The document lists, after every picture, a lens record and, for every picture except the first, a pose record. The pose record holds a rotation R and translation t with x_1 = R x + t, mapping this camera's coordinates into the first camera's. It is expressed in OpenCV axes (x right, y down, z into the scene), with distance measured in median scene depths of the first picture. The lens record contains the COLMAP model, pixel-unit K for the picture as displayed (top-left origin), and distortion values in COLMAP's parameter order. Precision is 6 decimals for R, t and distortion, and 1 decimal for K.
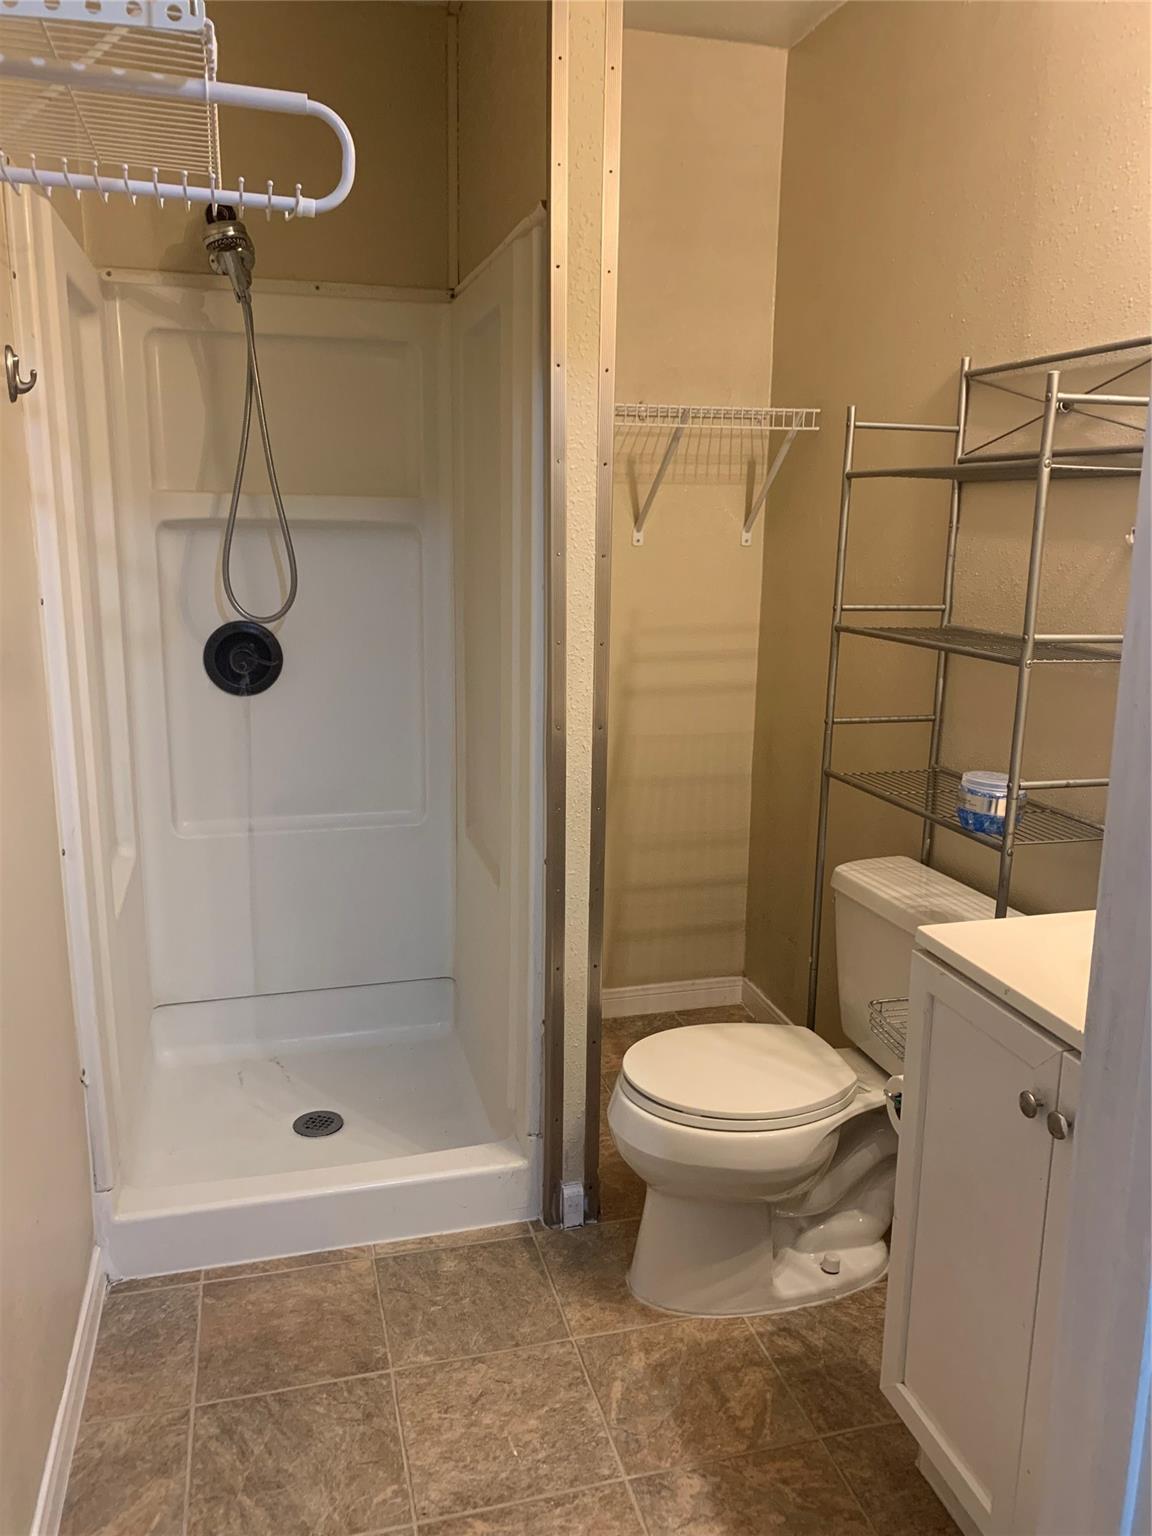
lens RADIAL K [[1162.6, 0, 576.0], [0, 1162.6, 768.0], [0, 0, 1]] dist [-0.004037, -0.000505]
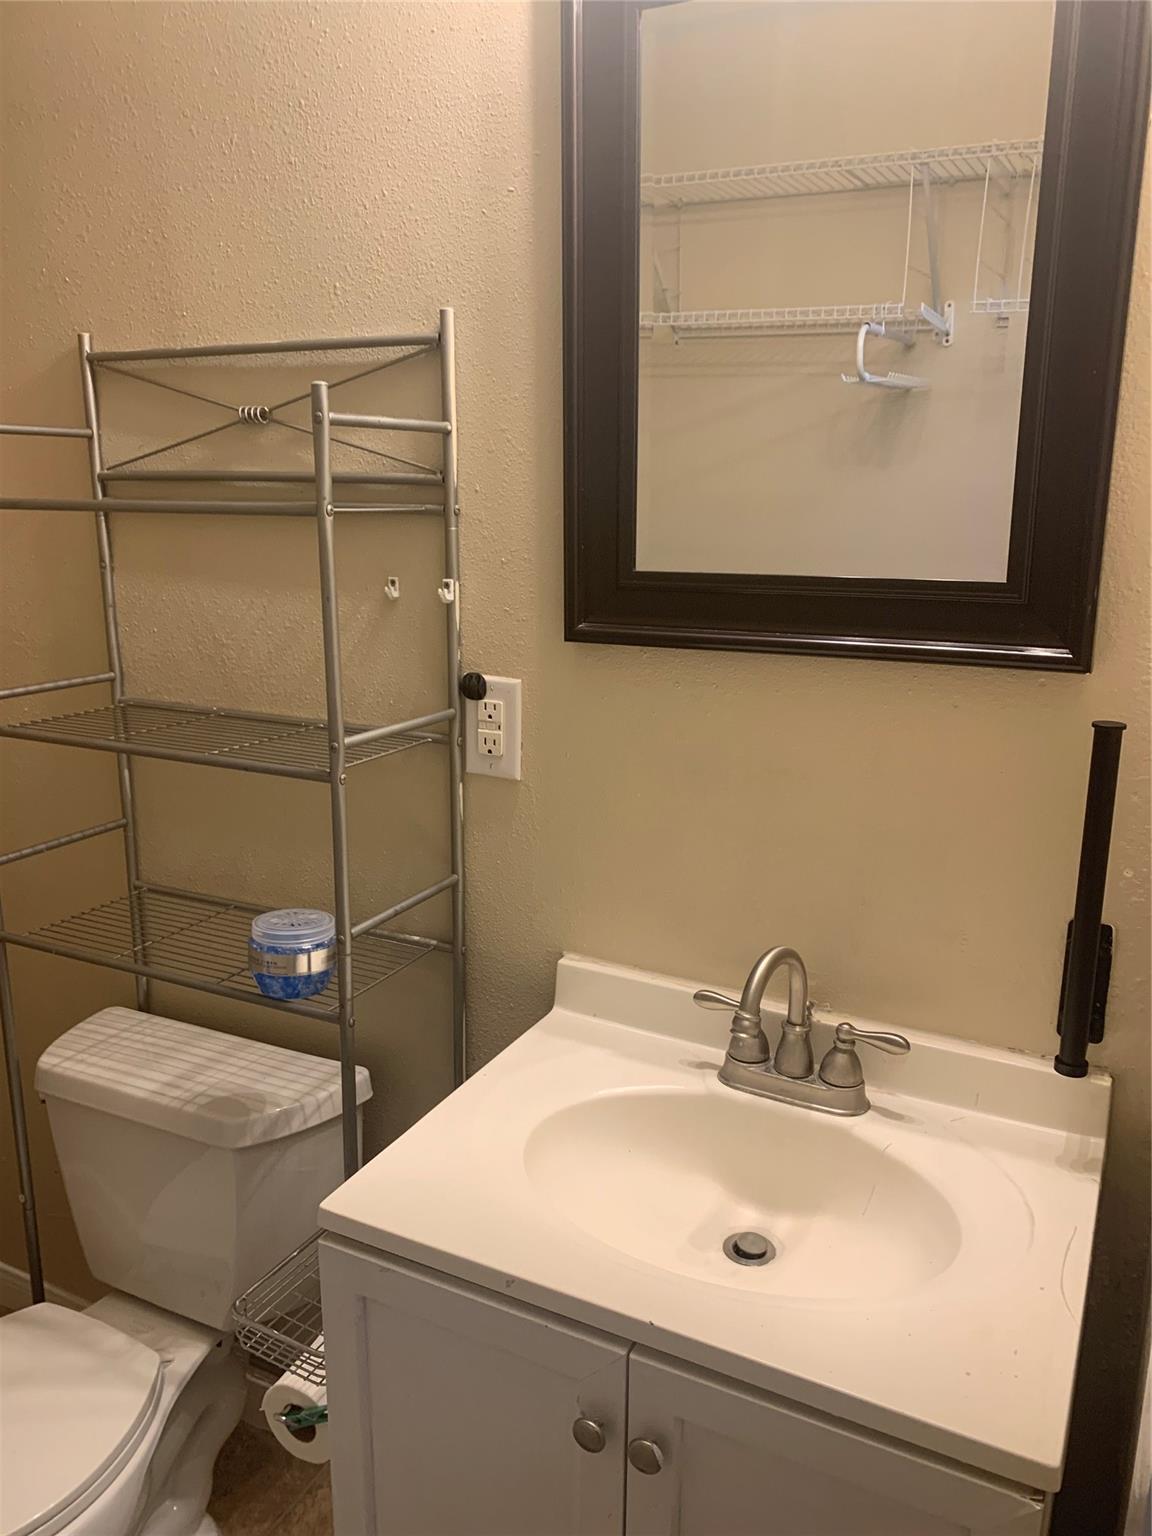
lens RADIAL K [[1204.2, 0, 574.5], [0, 1204.2, 792.0], [0, 0, 1]] dist [0.007202, 0.008238]
pose [[0.682491, -0.186671, 0.706654, -0.040454], [0.158947, 0.981603, 0.105791, -0.103990], [-0.713402, 0.040119, 0.699606, 0.266882]]
